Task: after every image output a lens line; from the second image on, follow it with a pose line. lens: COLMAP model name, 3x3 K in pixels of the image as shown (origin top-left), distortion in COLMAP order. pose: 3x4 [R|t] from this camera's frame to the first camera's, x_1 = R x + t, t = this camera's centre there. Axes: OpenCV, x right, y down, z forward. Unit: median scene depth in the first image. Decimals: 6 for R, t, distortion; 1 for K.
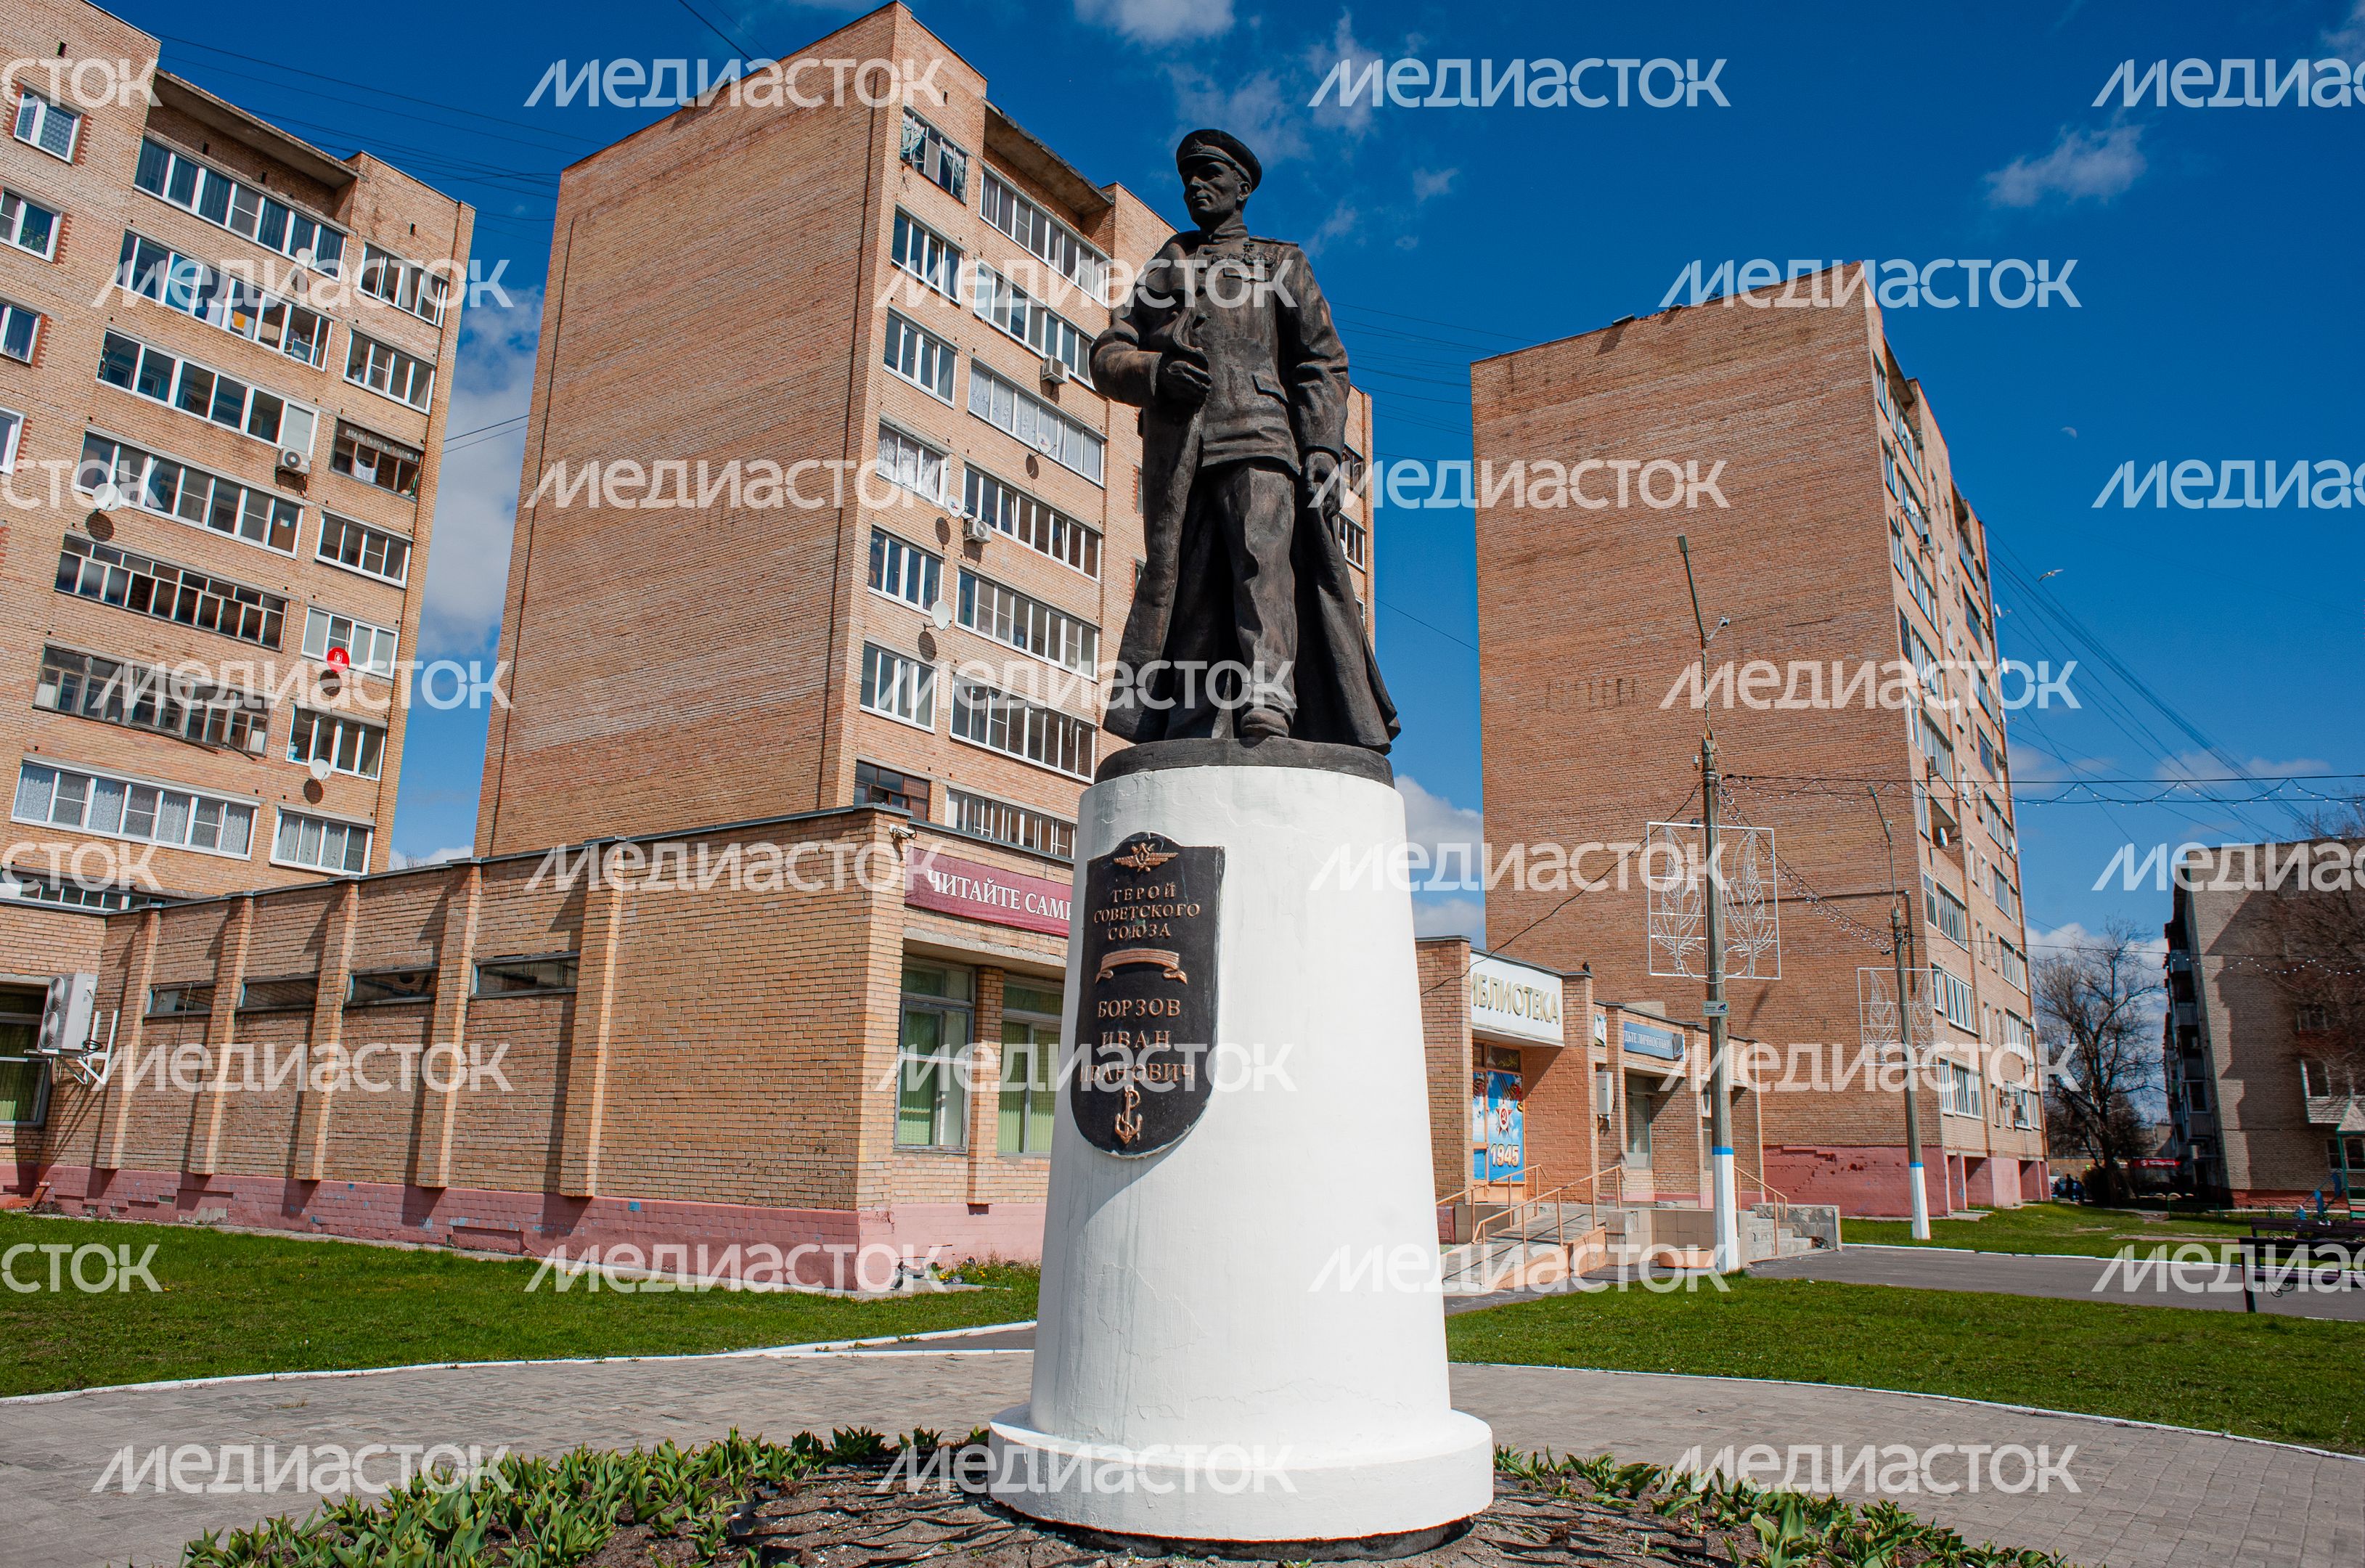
lens RADIAL K [[1681.7, 0, 1182.7], [0, 1681.7, 753.9], [0, 0, 1]] dist [-0.089338, 0.082535]
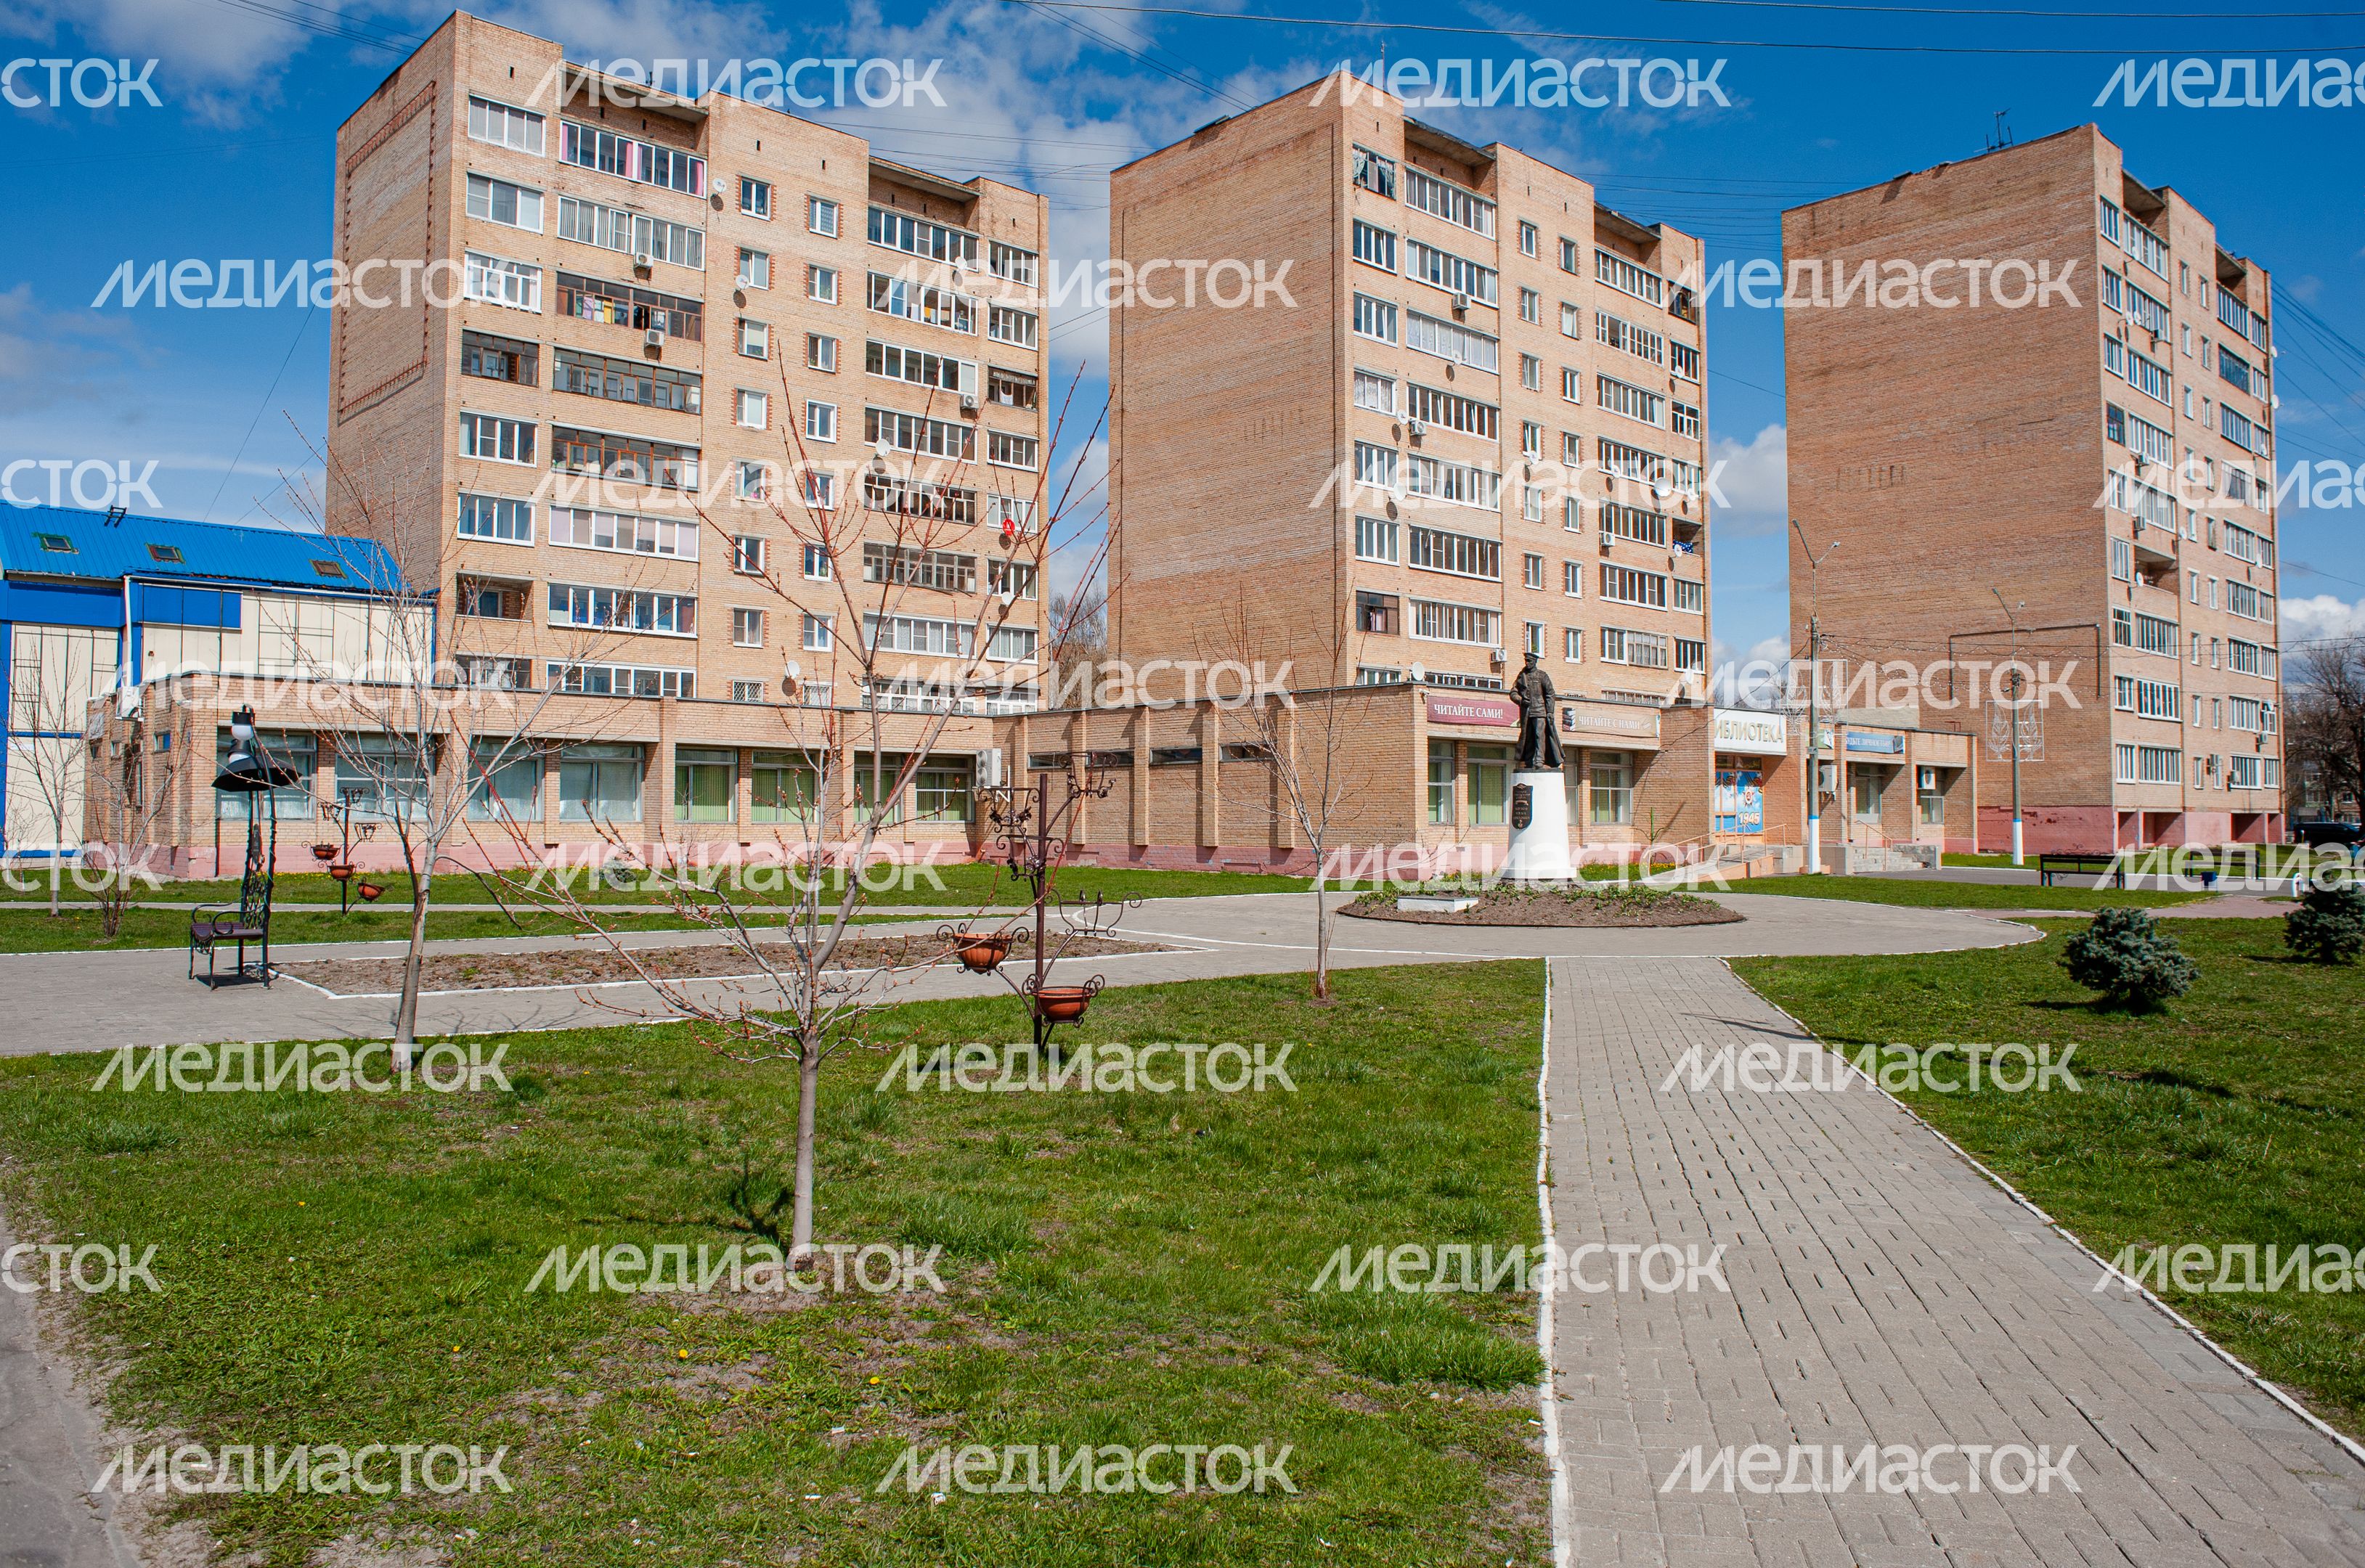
lens RADIAL K [[1741.8, 0, 1184.9], [0, 1741.8, 764.5], [0, 0, 1]] dist [-0.090374, 0.083960]
pose [[0.972519, -0.026875, -0.231268, 0.029063], [0.073445, 0.978010, 0.195199, -0.155969], [0.220936, -0.206821, 0.953107, -0.622771]]
